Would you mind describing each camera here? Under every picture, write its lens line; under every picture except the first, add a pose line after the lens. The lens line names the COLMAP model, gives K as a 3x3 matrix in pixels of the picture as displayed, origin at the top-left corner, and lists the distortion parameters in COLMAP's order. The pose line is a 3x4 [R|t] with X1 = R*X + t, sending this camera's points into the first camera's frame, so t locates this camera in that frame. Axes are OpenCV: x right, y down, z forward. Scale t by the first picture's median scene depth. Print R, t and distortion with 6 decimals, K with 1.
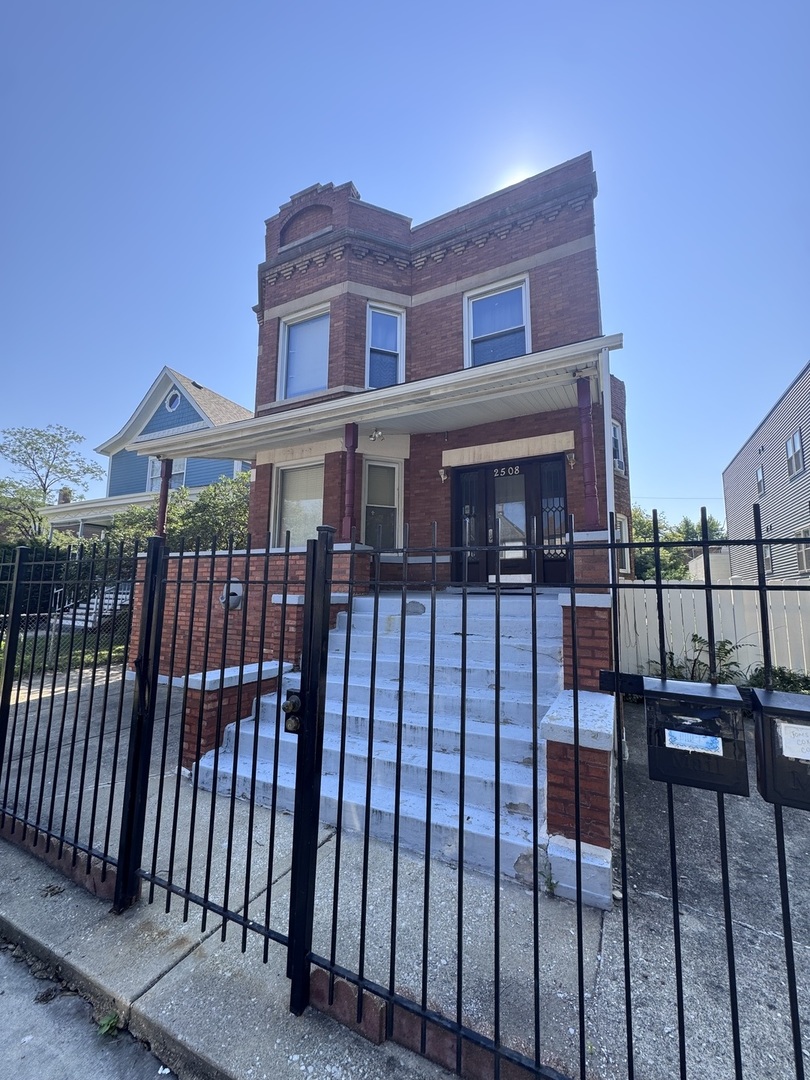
lens RADIAL K [[430.7, 0, 406.0], [0, 430.7, 538.0], [0, 0, 1]] dist [0.000693, 0.000405]
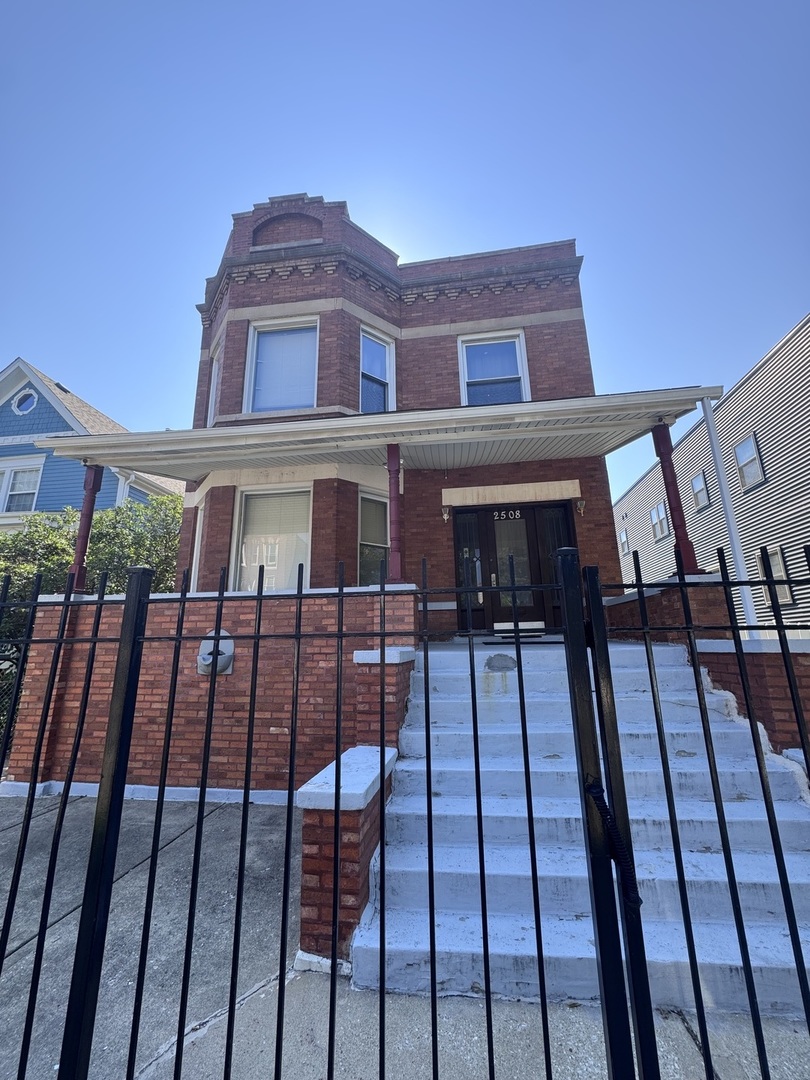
lens RADIAL K [[430.7, 0, 406.0], [0, 430.7, 538.0], [0, 0, 1]] dist [0.000693, 0.000405]
pose [[0.945341, 0.054049, 0.321572, -0.274748], [-0.016387, 0.992796, -0.118691, 0.015446], [-0.325670, 0.106934, 0.939417, 0.153347]]
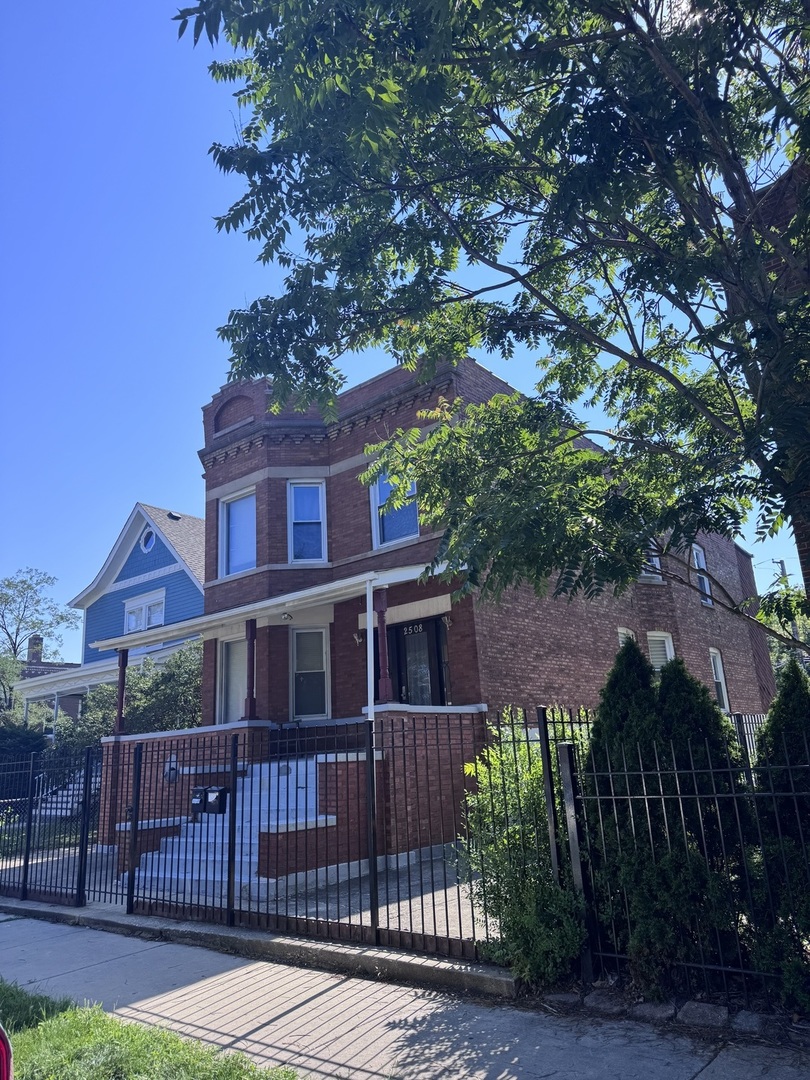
lens RADIAL K [[749.2, 0, 405.0], [0, 749.2, 540.0], [0, 0, 1]] dist [0.126117, -0.170599]
pose [[0.970726, -0.127465, -0.203577, 0.580580], [0.098675, 0.984377, -0.145826, -0.097071], [0.218984, 0.121469, 0.968138, -0.776327]]
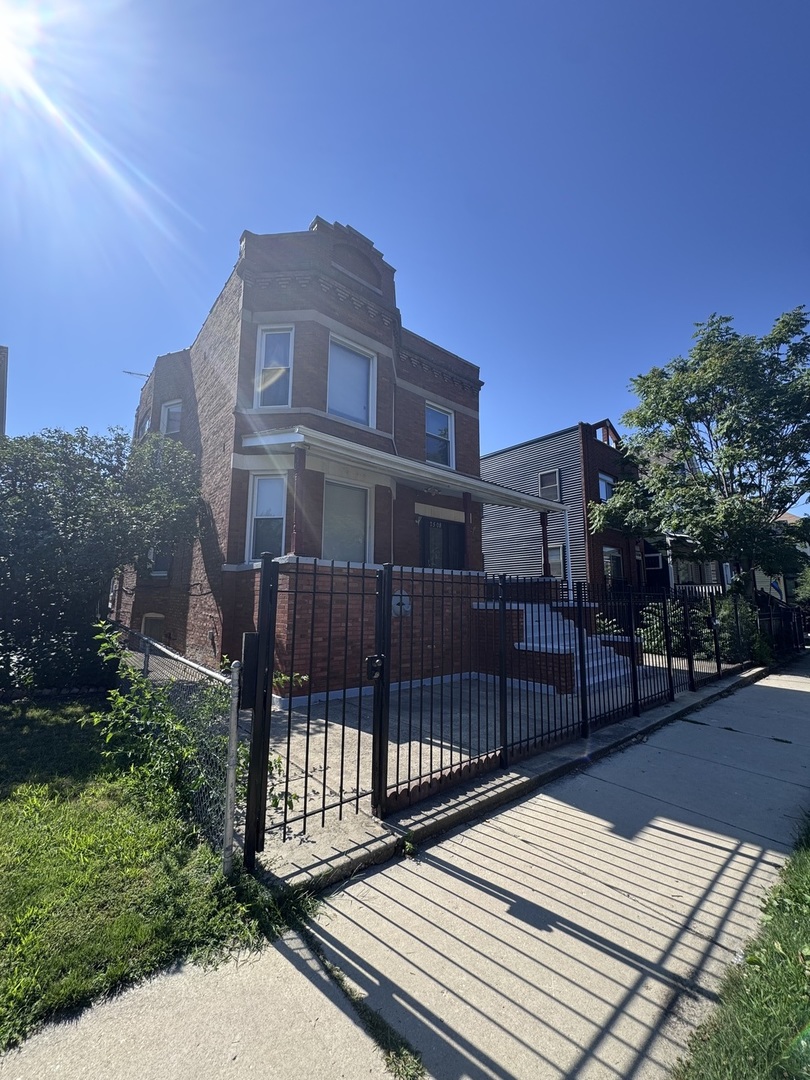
lens RADIAL K [[430.7, 0, 406.0], [0, 430.7, 538.0], [0, 0, 1]] dist [0.000693, 0.000405]
pose [[0.386644, 0.125207, 0.913690, -1.195200], [-0.123282, 0.988866, -0.083340, 0.039235], [-0.913952, -0.080418, 0.397775, 0.427377]]
